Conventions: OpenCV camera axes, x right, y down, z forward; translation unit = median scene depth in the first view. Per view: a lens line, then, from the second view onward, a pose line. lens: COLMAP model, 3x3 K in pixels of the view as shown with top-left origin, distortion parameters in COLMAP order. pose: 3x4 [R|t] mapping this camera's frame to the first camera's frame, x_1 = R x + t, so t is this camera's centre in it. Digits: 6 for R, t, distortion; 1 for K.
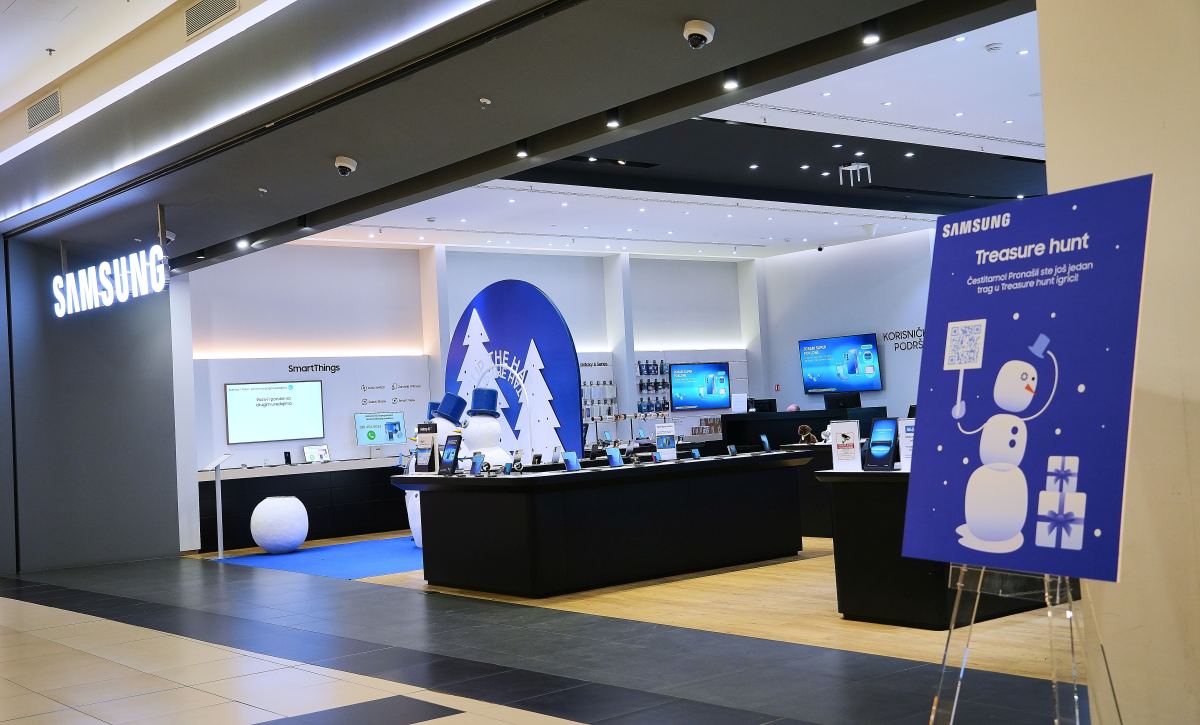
lens RADIAL K [[1358.8, 0, 597.8], [0, 1358.8, 362.6], [0, 0, 1]] dist [0.024627, 0.000000]
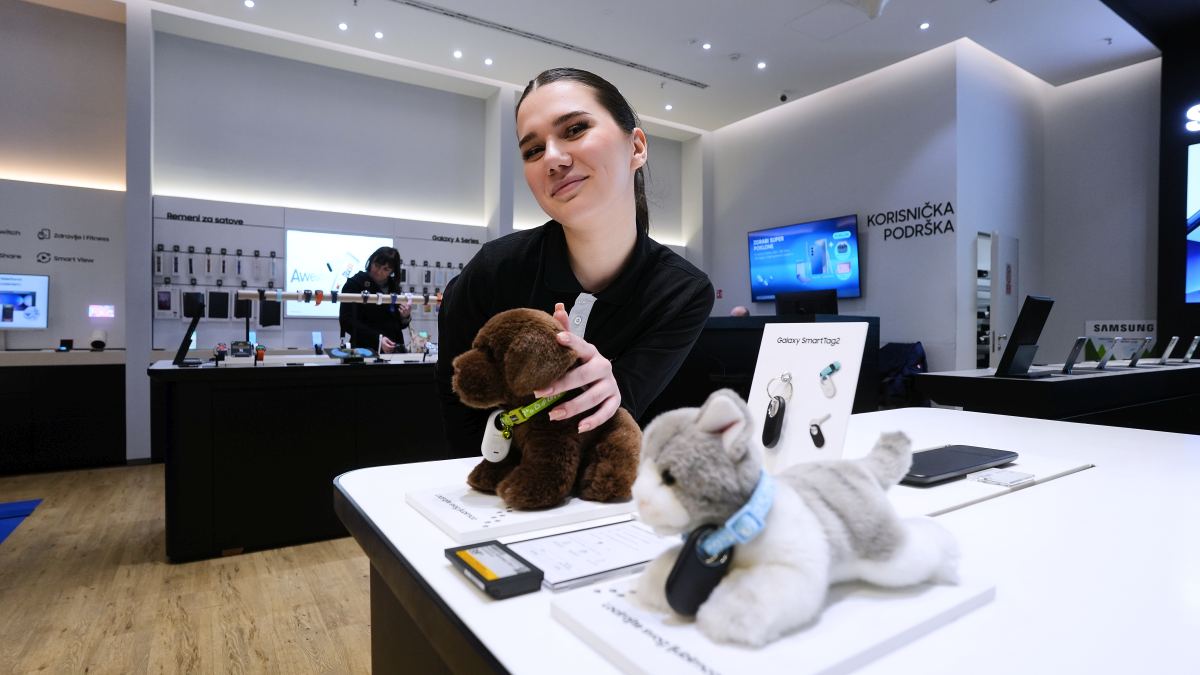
lens RADIAL K [[634.2, 0, 607.6], [0, 634.2, 339.9], [0, 0, 1]] dist [-0.000367, 0.000028]
pose [[0.992978, 0.057450, -0.103413, 0.113948], [-0.052503, 0.997371, 0.049944, 0.032791], [0.106011, -0.044164, 0.993384, 0.656856]]
